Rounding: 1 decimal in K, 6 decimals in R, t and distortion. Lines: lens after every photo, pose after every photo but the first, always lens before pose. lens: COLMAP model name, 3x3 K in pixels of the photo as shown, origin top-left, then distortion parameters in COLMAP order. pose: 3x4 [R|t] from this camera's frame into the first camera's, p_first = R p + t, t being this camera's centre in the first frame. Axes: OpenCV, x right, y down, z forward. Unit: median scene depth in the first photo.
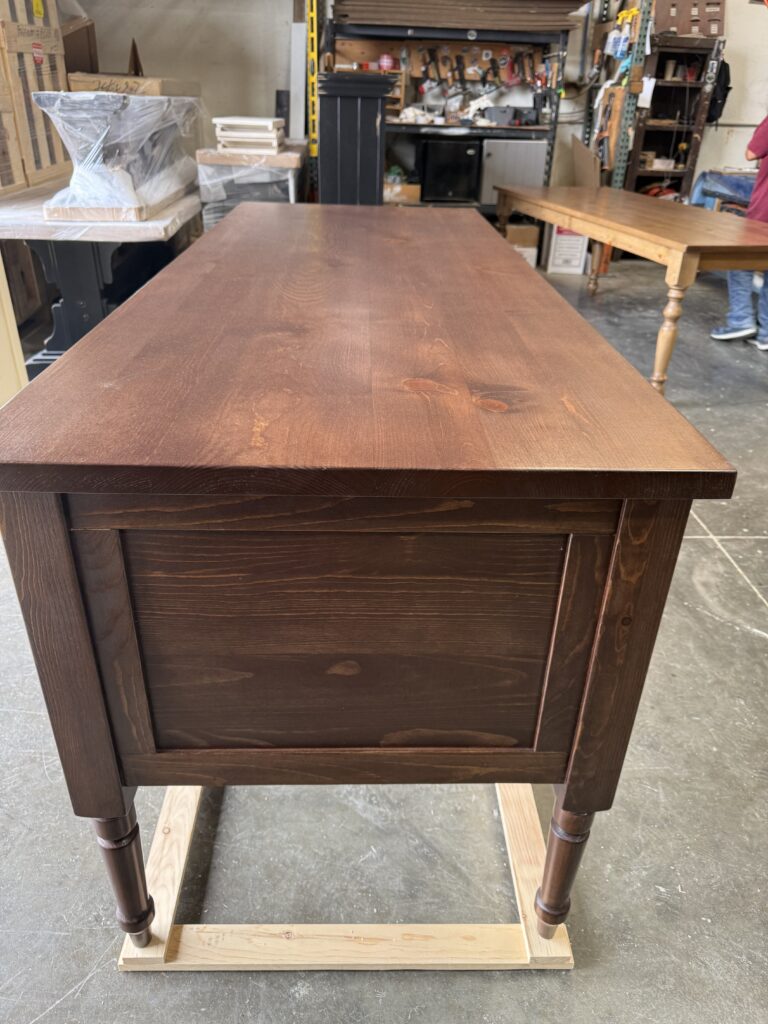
lens RADIAL K [[732.2, 0, 396.7], [0, 732.2, 508.1], [0, 0, 1]] dist [0.008175, -0.014956]
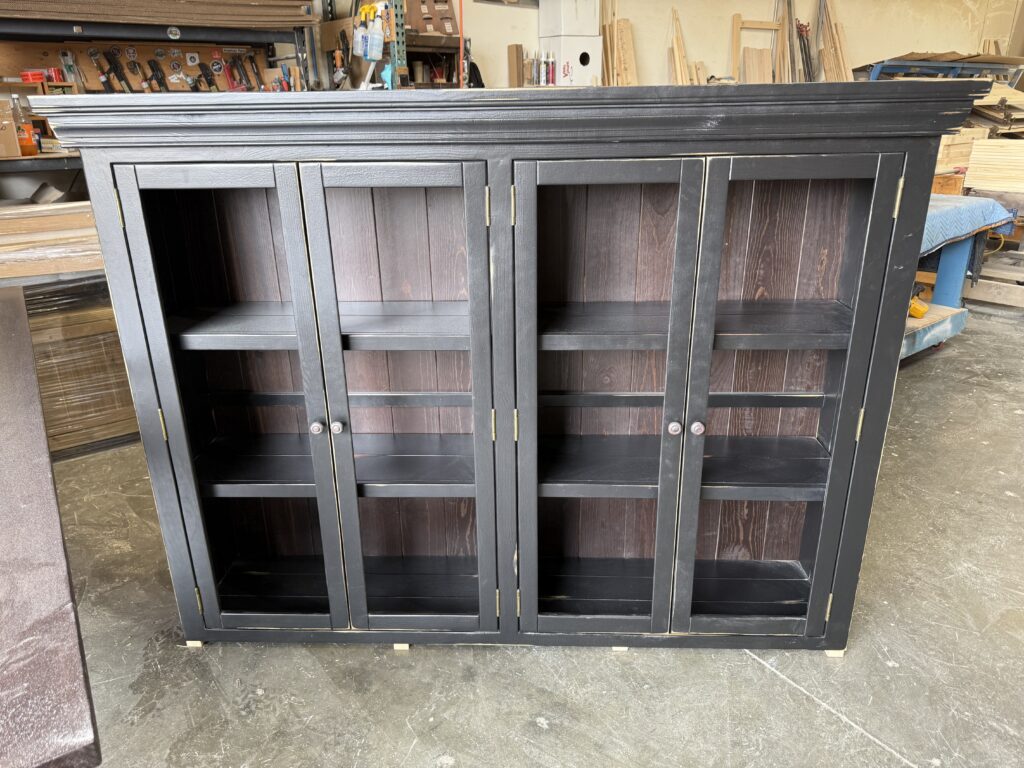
lens RADIAL K [[732.2, 0, 512.0], [0, 732.2, 386.5], [0, 0, 1]] dist [0.008175, -0.014956]
pose [[0.846294, -0.231168, 0.479945, -0.037777], [0.292735, 0.954527, -0.056431, -0.160207], [-0.445076, 0.188254, 0.875482, 0.260708]]
